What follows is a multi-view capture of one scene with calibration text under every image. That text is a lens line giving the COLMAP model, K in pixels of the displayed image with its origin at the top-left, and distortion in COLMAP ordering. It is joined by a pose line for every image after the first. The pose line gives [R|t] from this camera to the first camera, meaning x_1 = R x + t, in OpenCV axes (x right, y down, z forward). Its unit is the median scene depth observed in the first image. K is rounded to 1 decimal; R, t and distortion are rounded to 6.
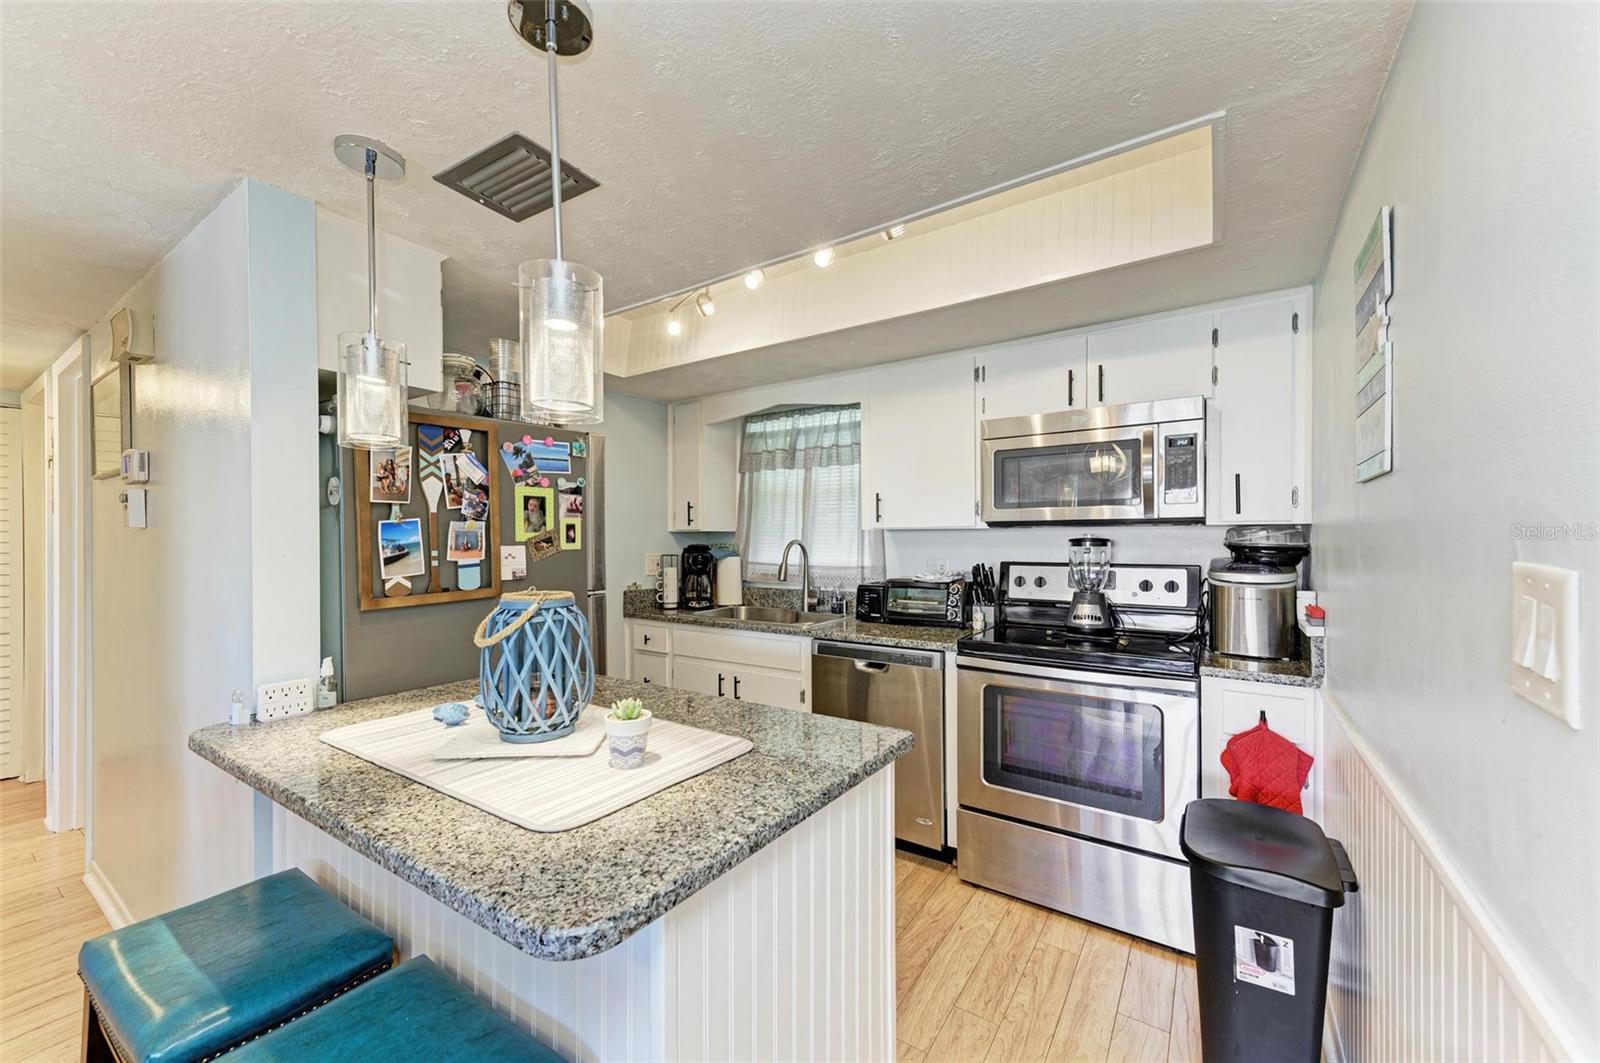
lens RADIAL K [[618.2, 0, 795.1], [0, 618.2, 543.0], [0, 0, 1]] dist [0.012673, -0.000038]
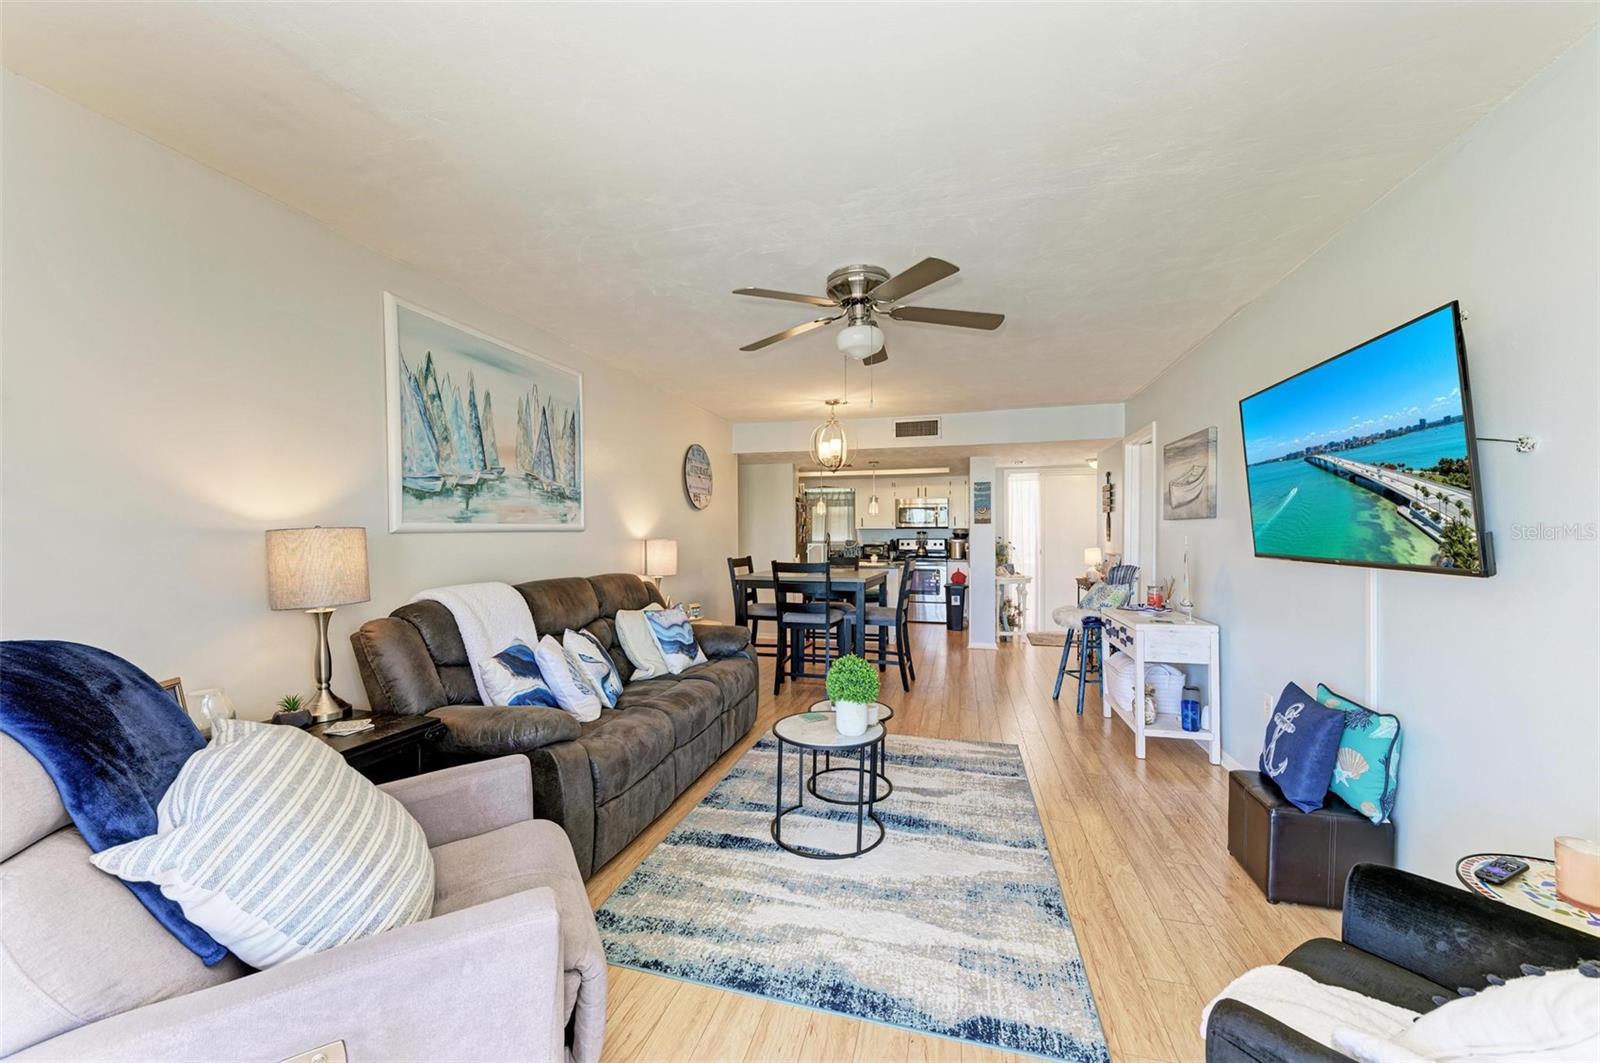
lens RADIAL K [[611.2, 0, 791.7], [0, 611.2, 538.2], [0, 0, 1]] dist [0.002431, 0.000057]
pose [[0.948055, 0.000323, 0.318106, -1.760938], [-0.000090, 1.000000, -0.000750, 0.042024], [-0.318106, 0.000682, 0.948055, -2.739941]]
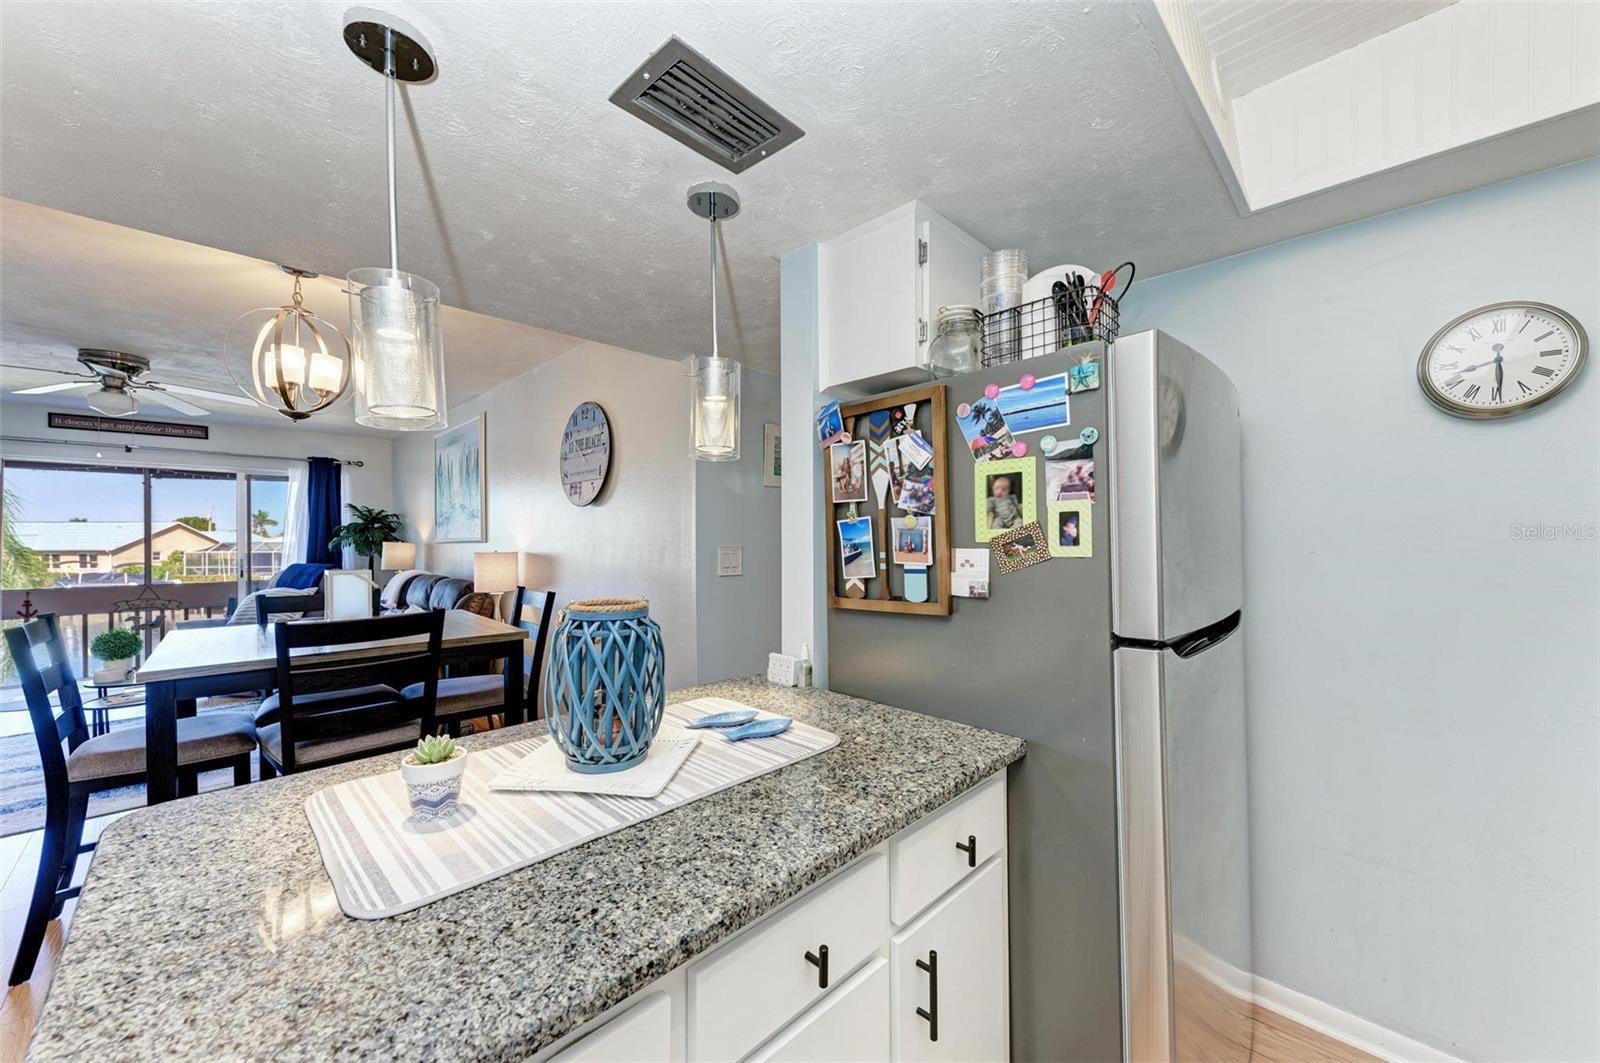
lens RADIAL K [[594.9, 0, 802.8], [0, 594.9, 537.3], [0, 0, 1]] dist [0.012682, -0.004967]
pose [[-0.176424, 0.003751, -0.984307, 0.230638], [-0.000977, 0.999992, 0.003986, -0.009815], [0.984314, 0.001665, -0.176419, 0.874142]]
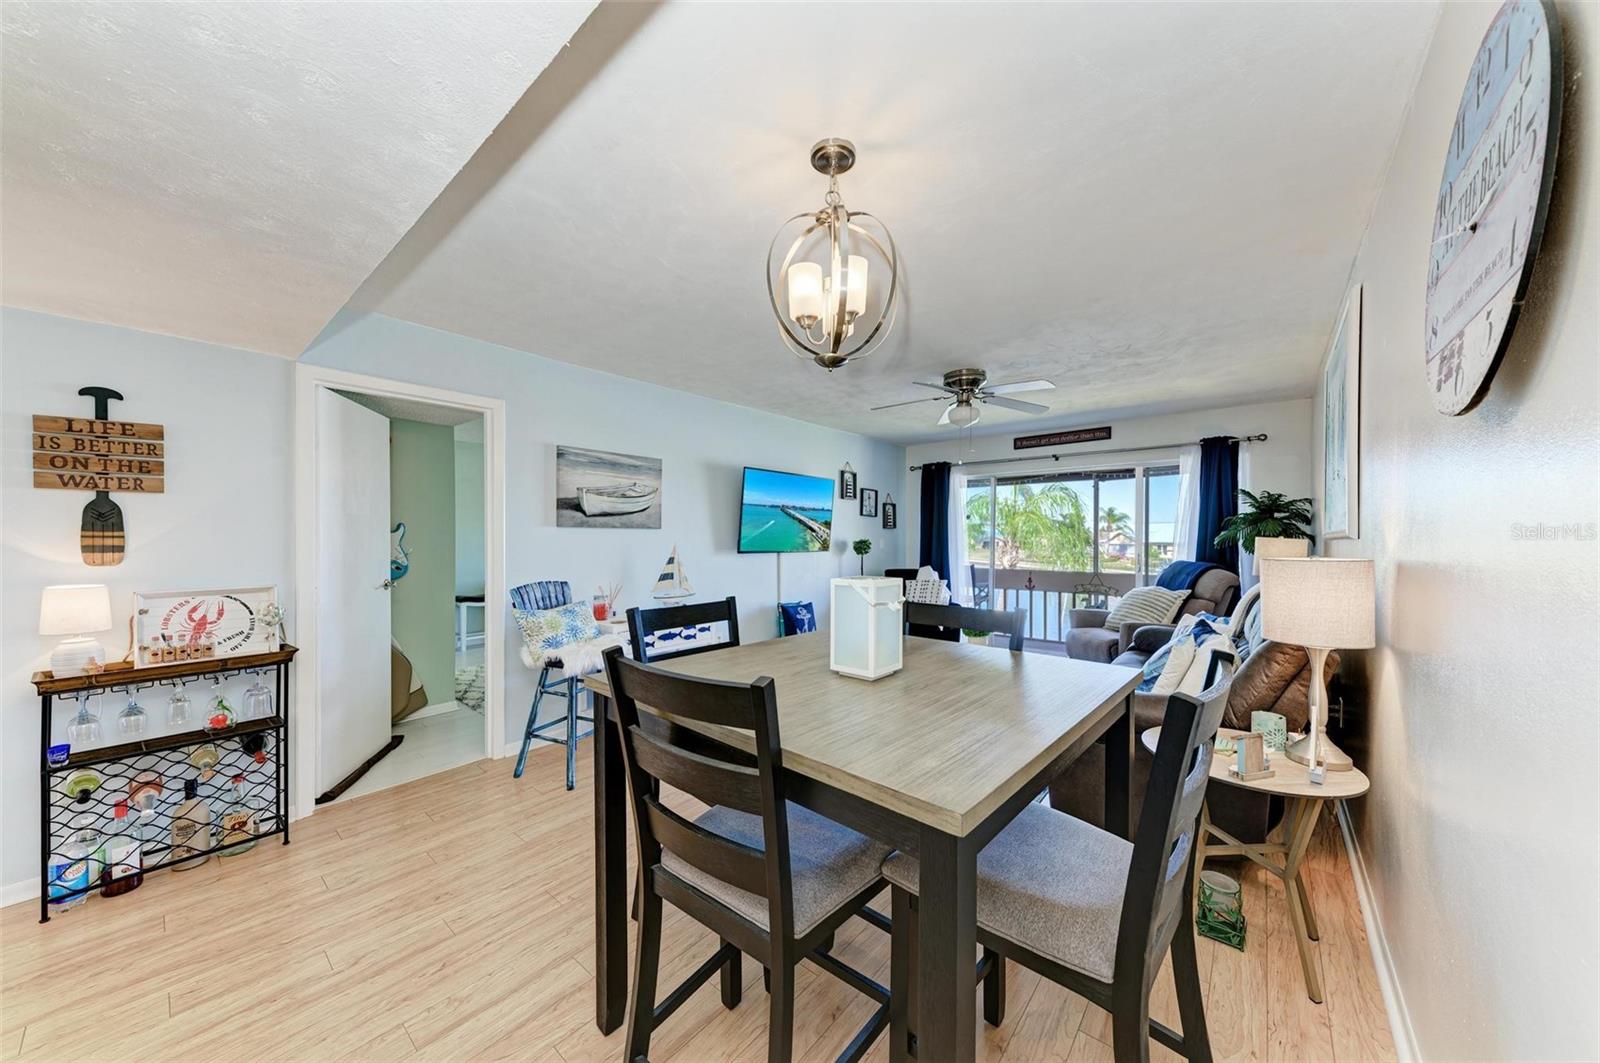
lens RADIAL K [[546.7, 0, 794.9], [0, 546.7, 539.2], [0, 0, 1]] dist [0.000961, 0.000070]
pose [[-0.994461, 0.005712, 0.104947, -0.789273], [0.006780, 0.999929, 0.009824, 0.003912], [-0.104883, 0.010481, -0.994429, 0.477305]]
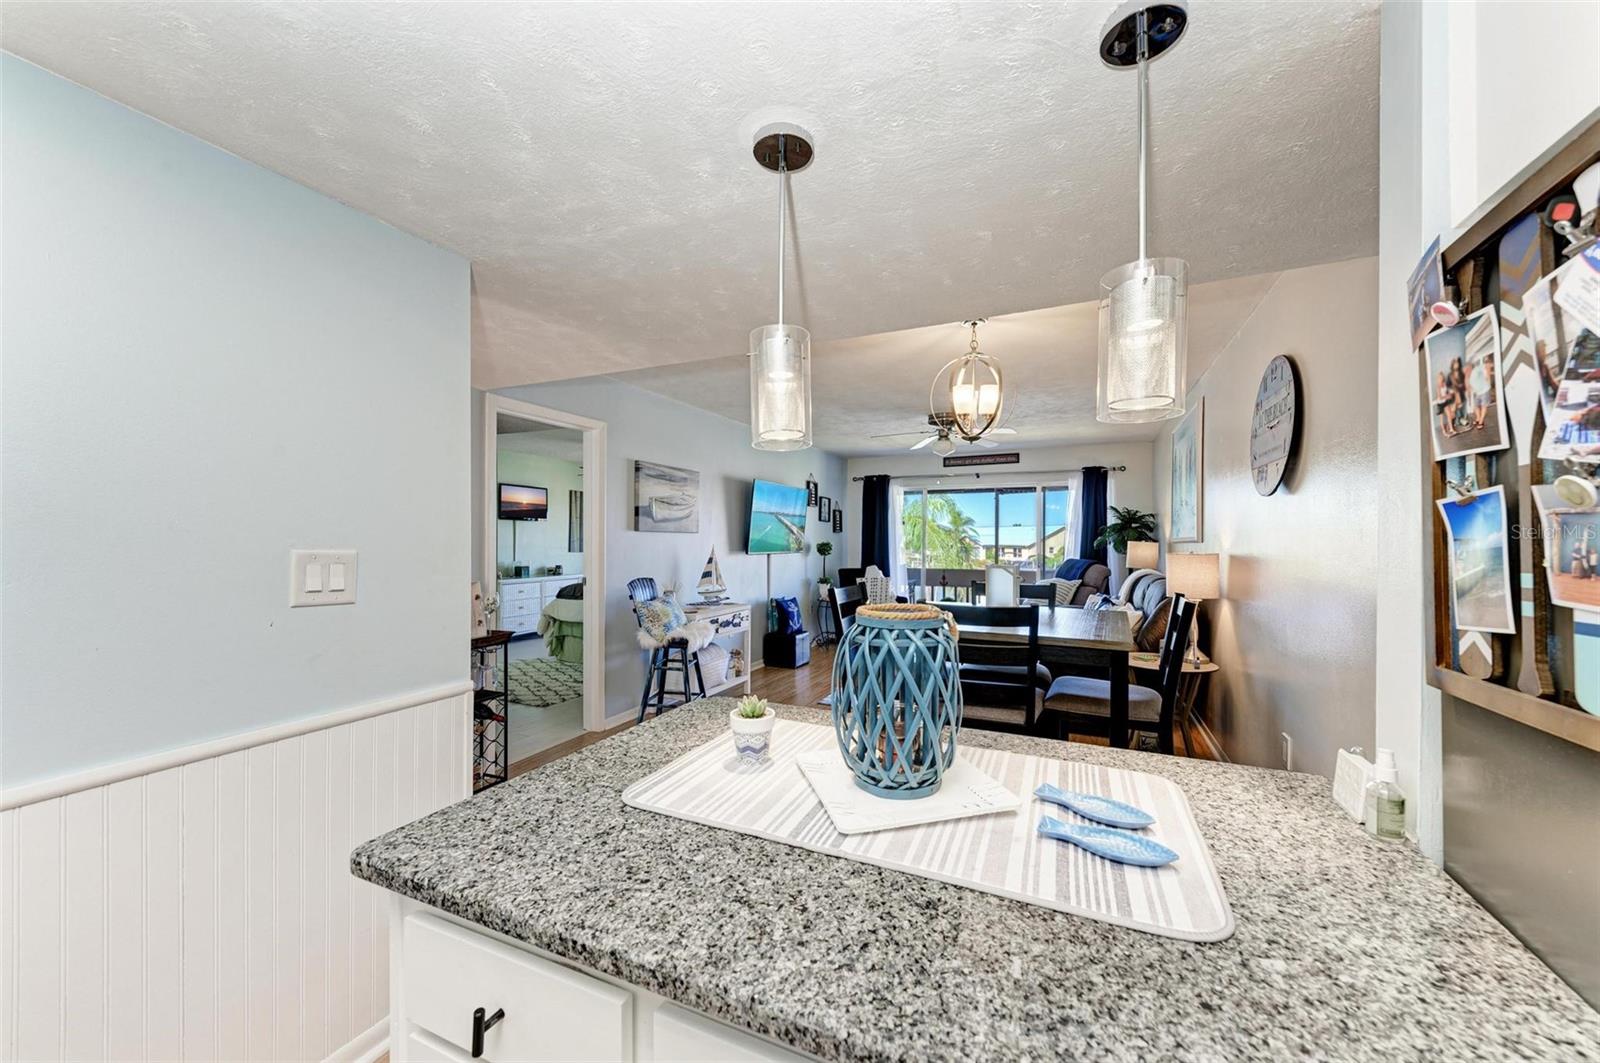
lens RADIAL K [[594.9, 0, 802.8], [0, 594.9, 537.3], [0, 0, 1]] dist [0.012682, -0.004967]
pose [[-0.985710, 0.002853, -0.168429, -0.100719], [0.002169, 0.999989, 0.004249, -0.008463], [0.168439, 0.003823, -0.985705, 1.065803]]
